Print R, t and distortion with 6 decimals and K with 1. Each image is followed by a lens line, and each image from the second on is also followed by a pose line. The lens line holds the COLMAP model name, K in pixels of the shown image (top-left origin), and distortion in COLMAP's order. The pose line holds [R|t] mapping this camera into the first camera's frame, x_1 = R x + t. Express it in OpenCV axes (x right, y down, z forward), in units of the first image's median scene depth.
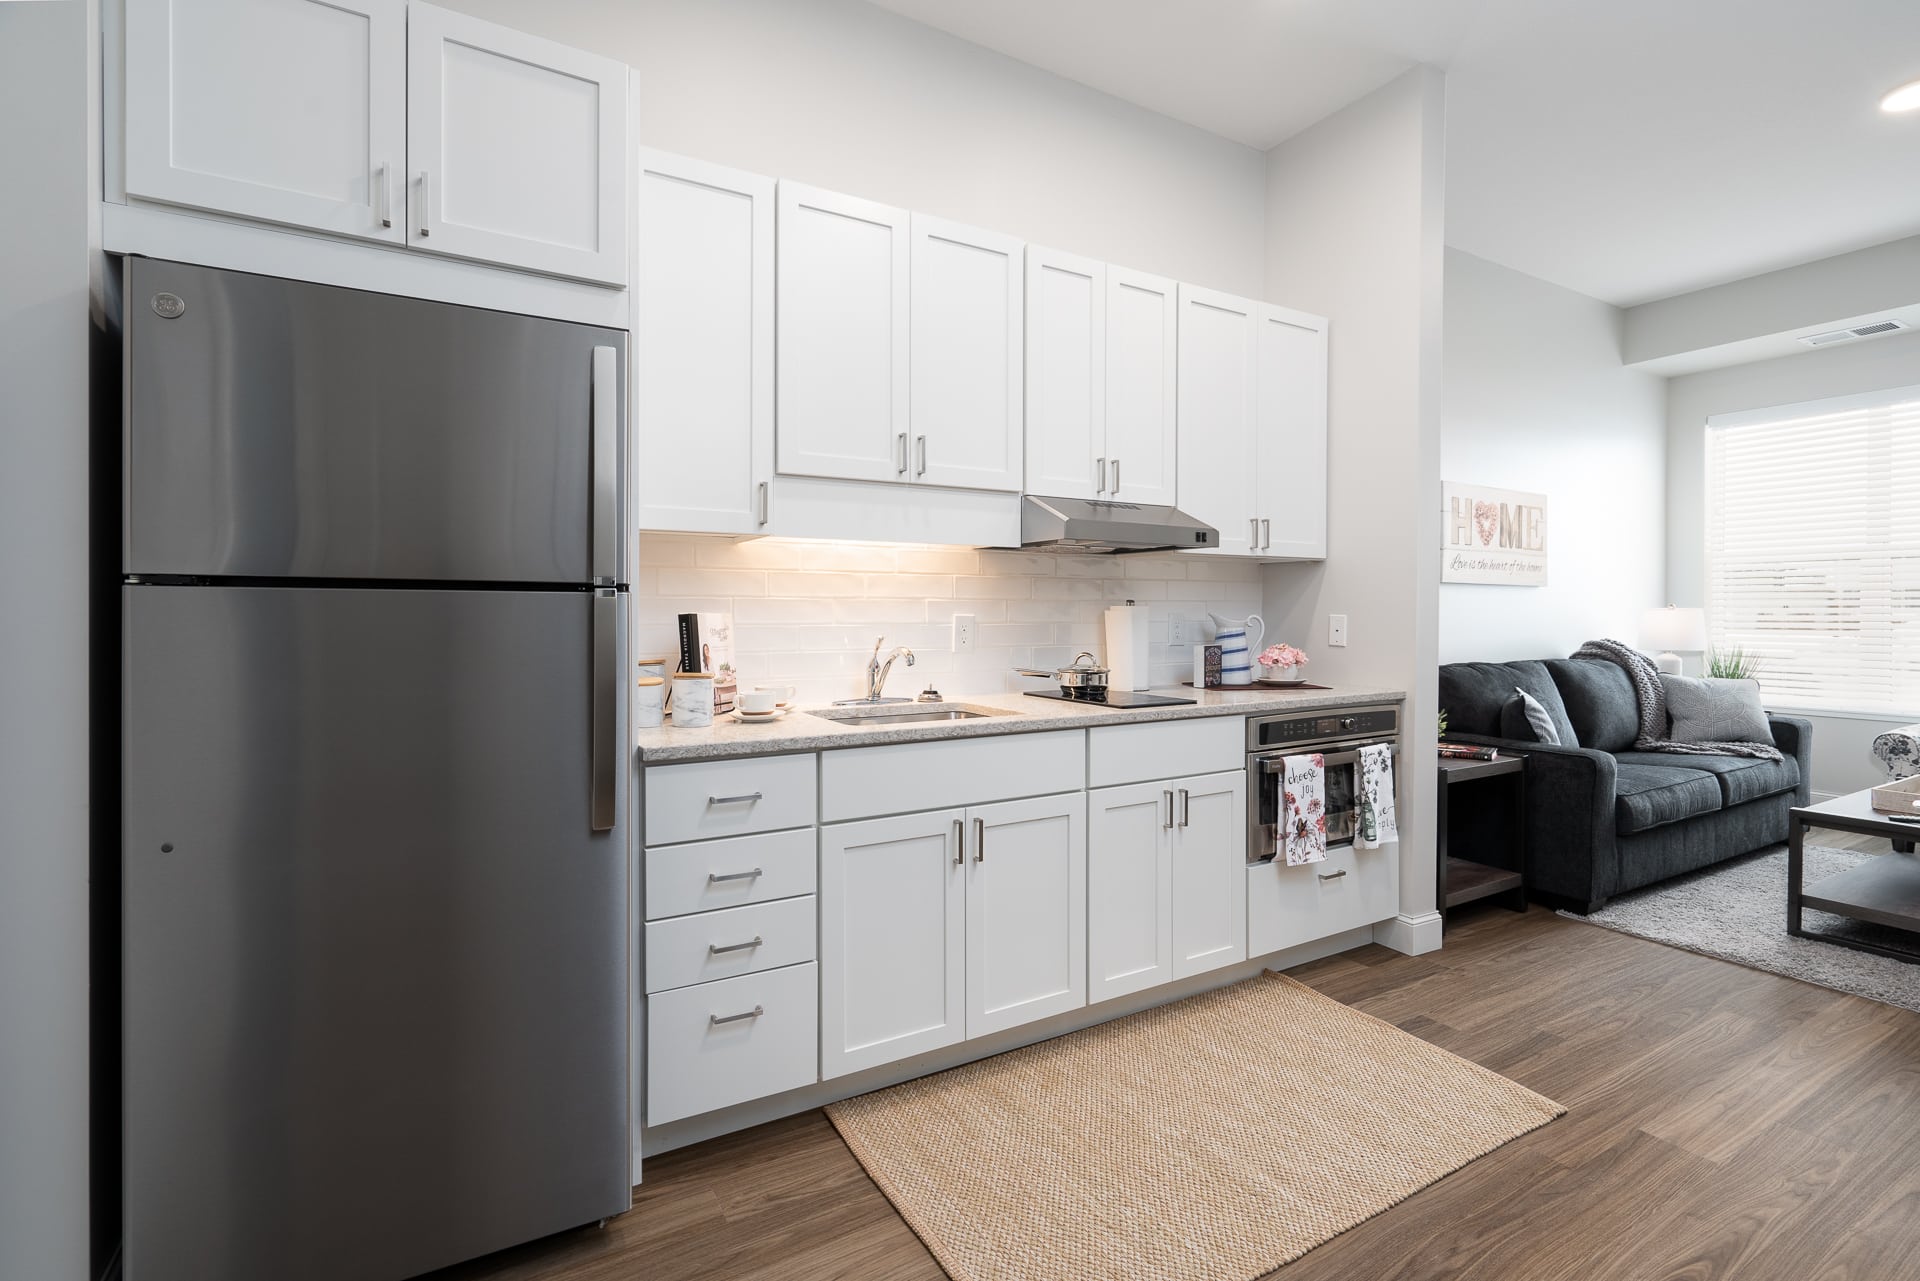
lens RADIAL K [[897.6, 0, 958.6], [0, 897.6, 628.4], [0, 0, 1]] dist [-0.000291, 0.000760]
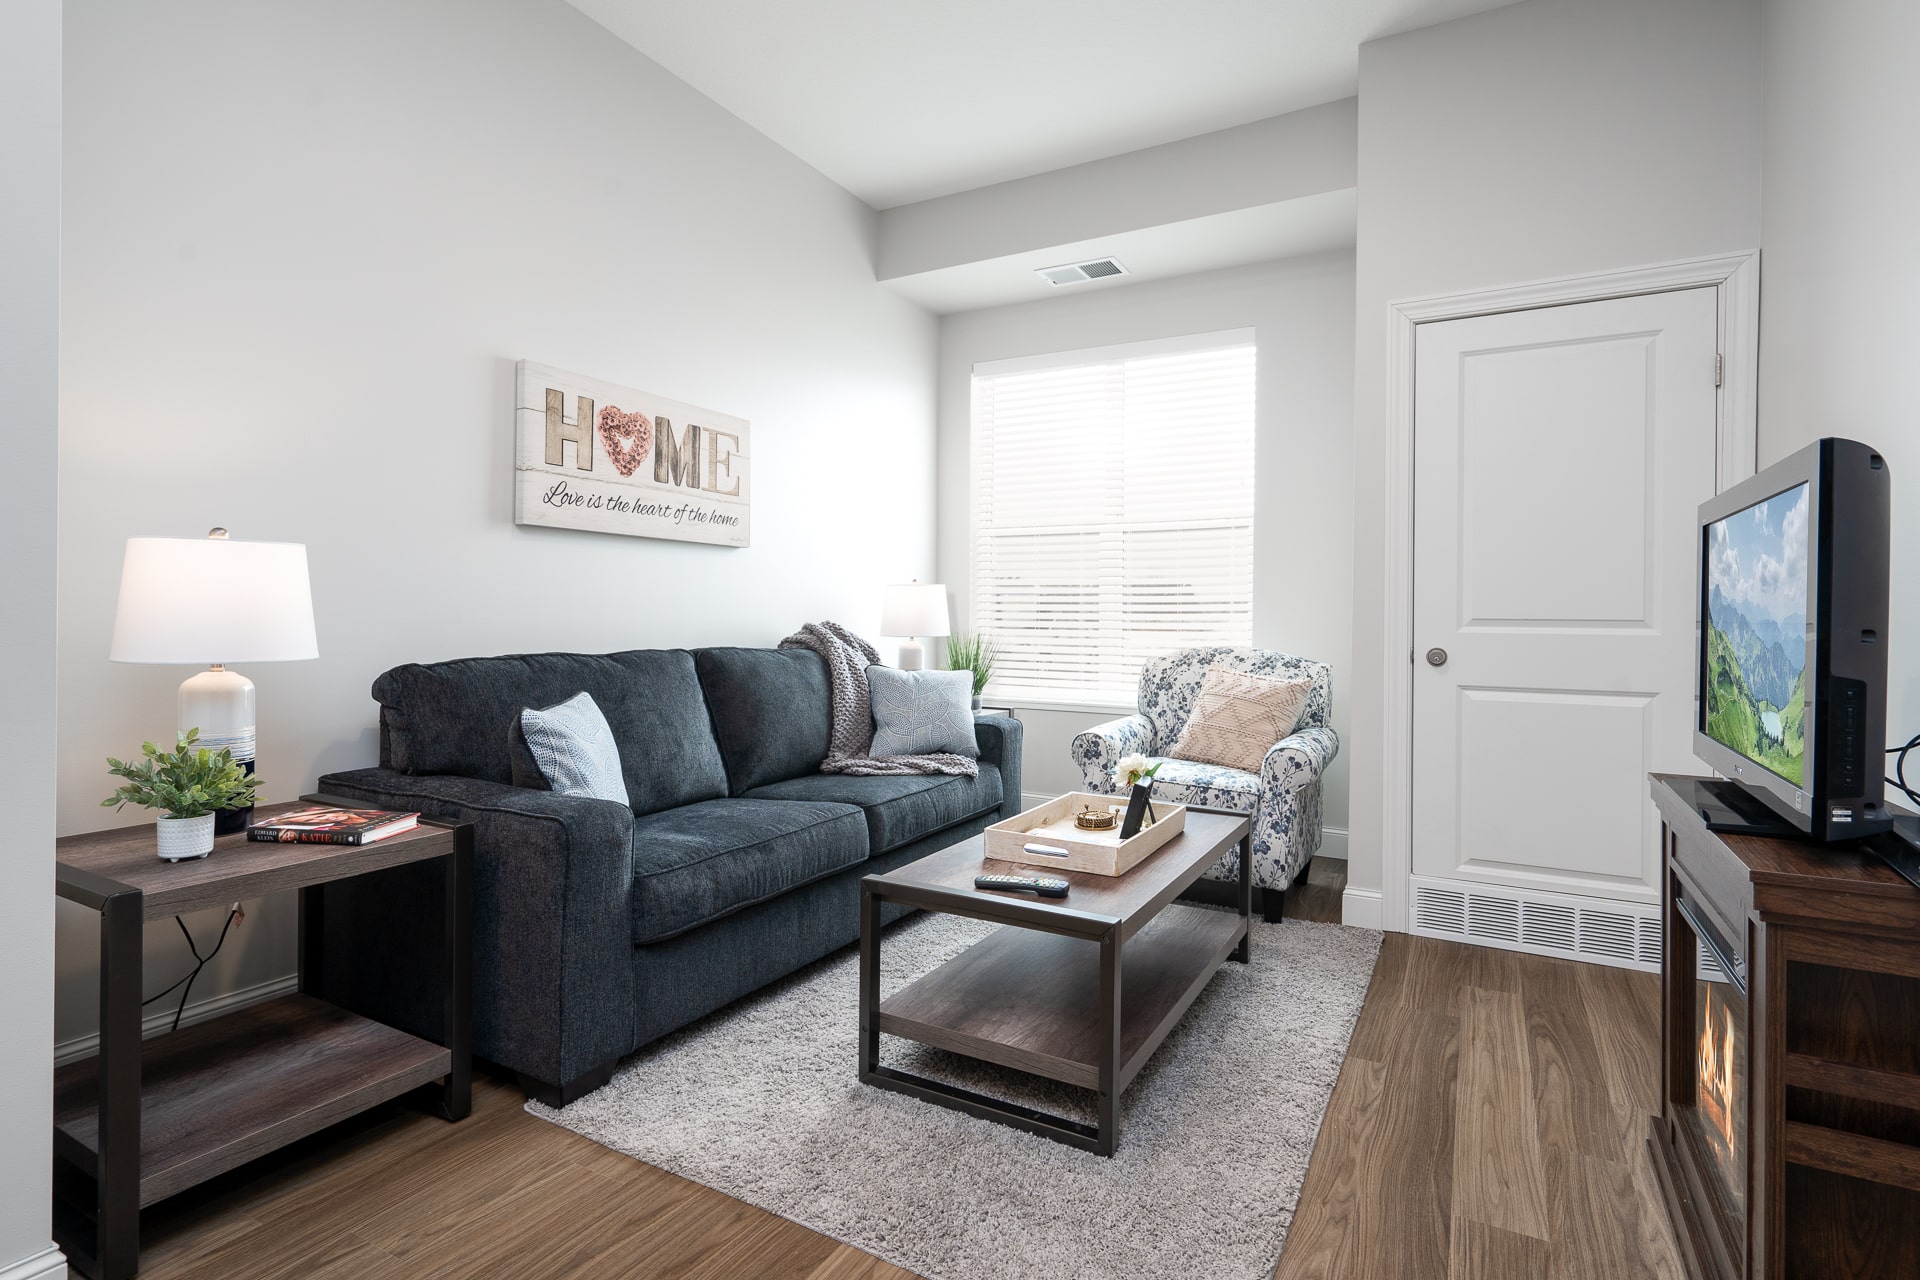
lens RADIAL K [[942.6, 0, 970.6], [0, 942.6, 625.2], [0, 0, 1]] dist [-0.001478, 0.000844]
pose [[0.862768, 0.003094, 0.505591, 0.483125], [-0.001168, 0.999991, -0.004127, 0.020857], [-0.505599, 0.002970, 0.862763, 0.292309]]
